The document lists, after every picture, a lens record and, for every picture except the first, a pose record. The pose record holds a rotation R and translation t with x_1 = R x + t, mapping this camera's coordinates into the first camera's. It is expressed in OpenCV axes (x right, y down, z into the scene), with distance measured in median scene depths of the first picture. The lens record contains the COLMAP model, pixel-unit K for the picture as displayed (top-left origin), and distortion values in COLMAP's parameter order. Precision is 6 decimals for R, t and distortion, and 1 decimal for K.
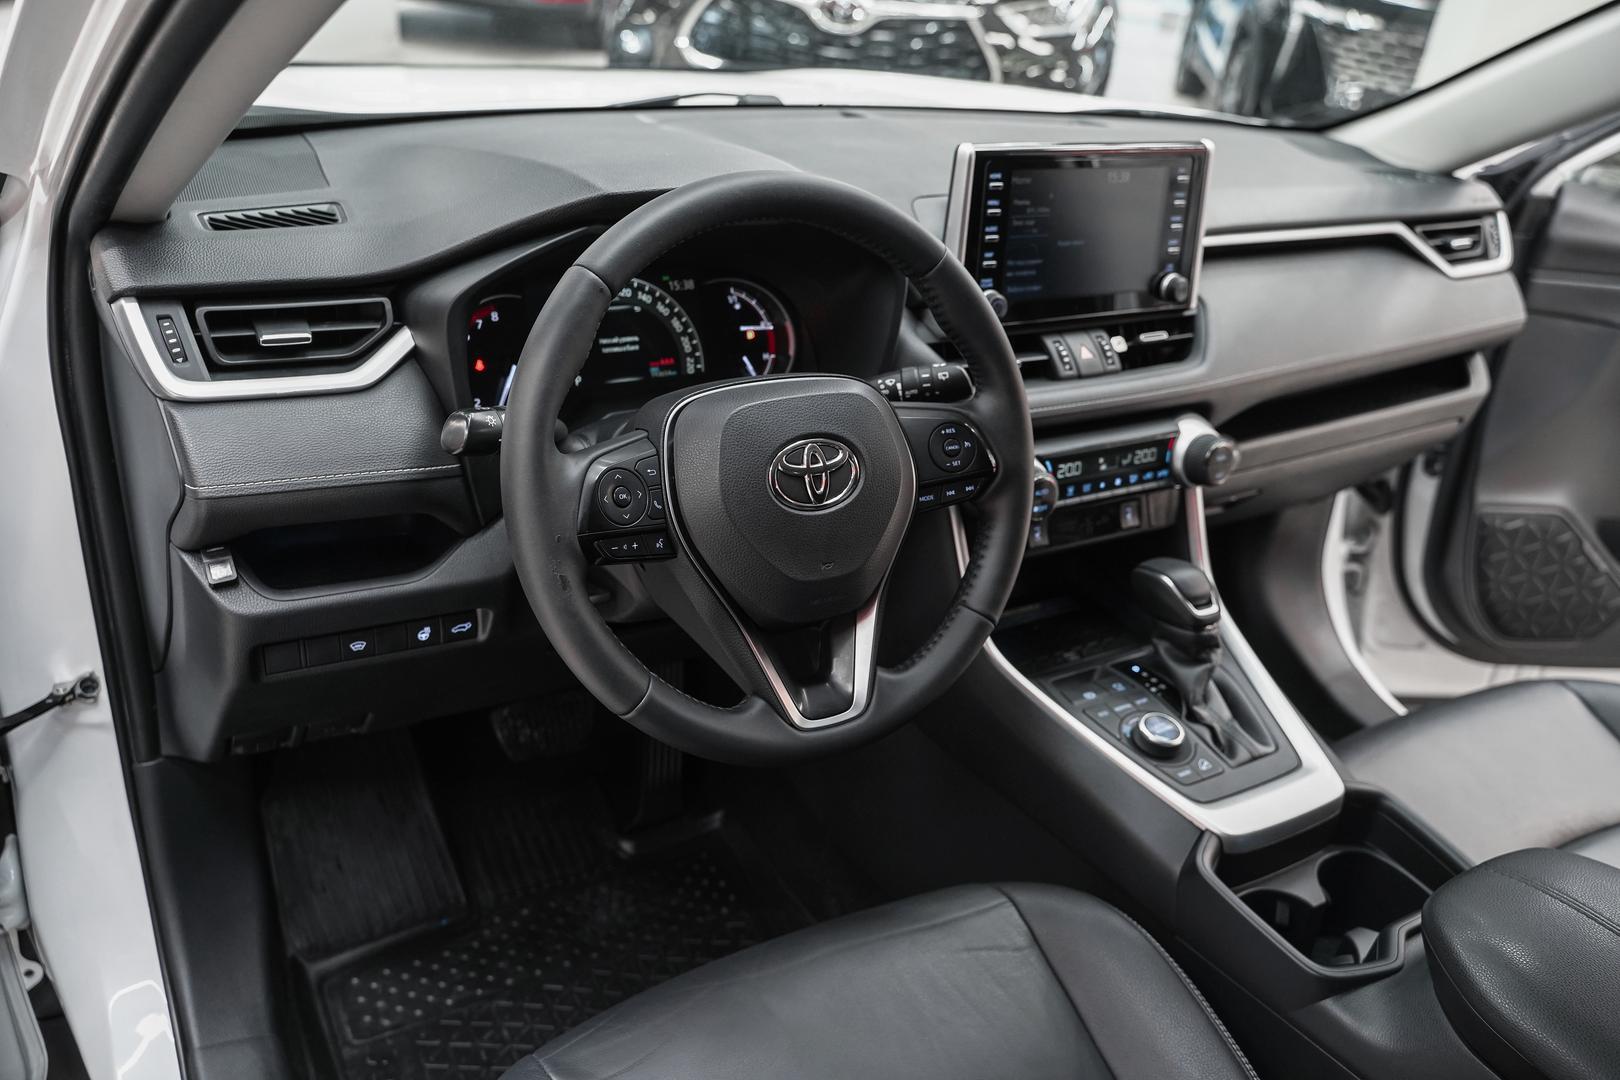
lens RADIAL K [[1375.7, 0, 810.0], [0, 1375.7, 540.0], [0, 0, 1]] dist [0.008452, 0.006530]
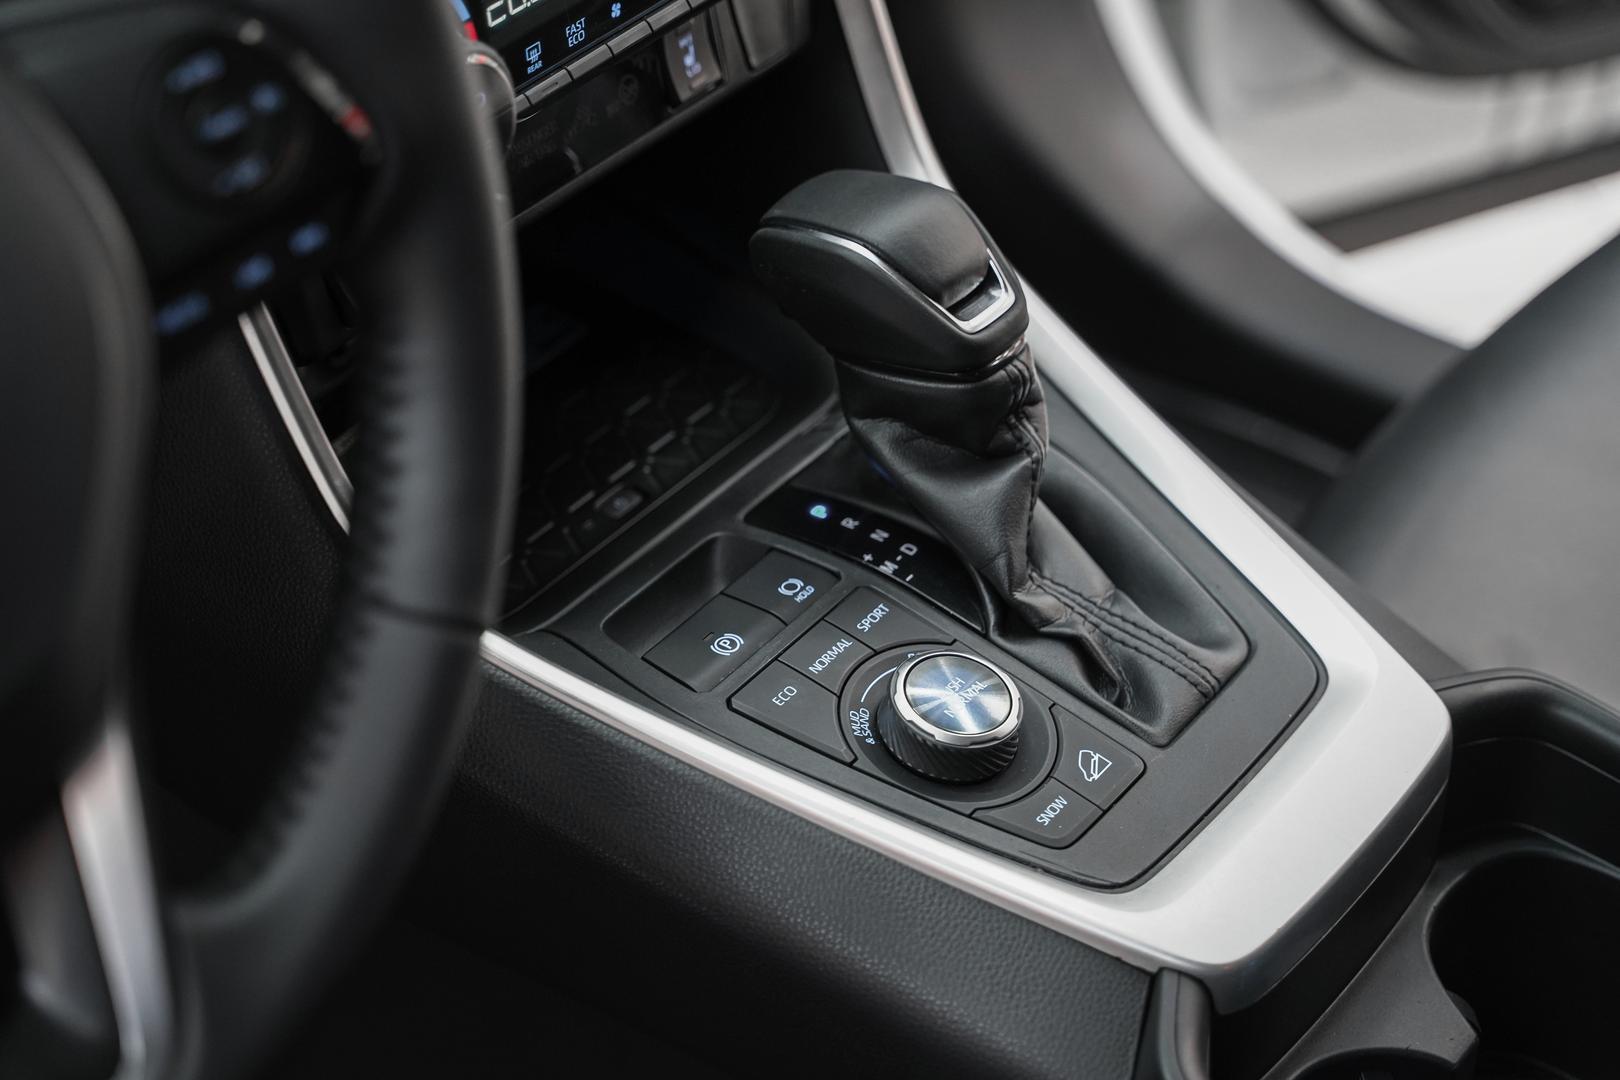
lens RADIAL K [[3423.2, 0, 810.0], [0, 3423.2, 540.0], [0, 0, 1]] dist [0.039747, 0.000696]
pose [[0.917174, -0.273457, 0.289850, -0.014198], [0.205688, 0.947866, 0.243396, -0.109299], [-0.341297, -0.163617, 0.925606, 0.216146]]
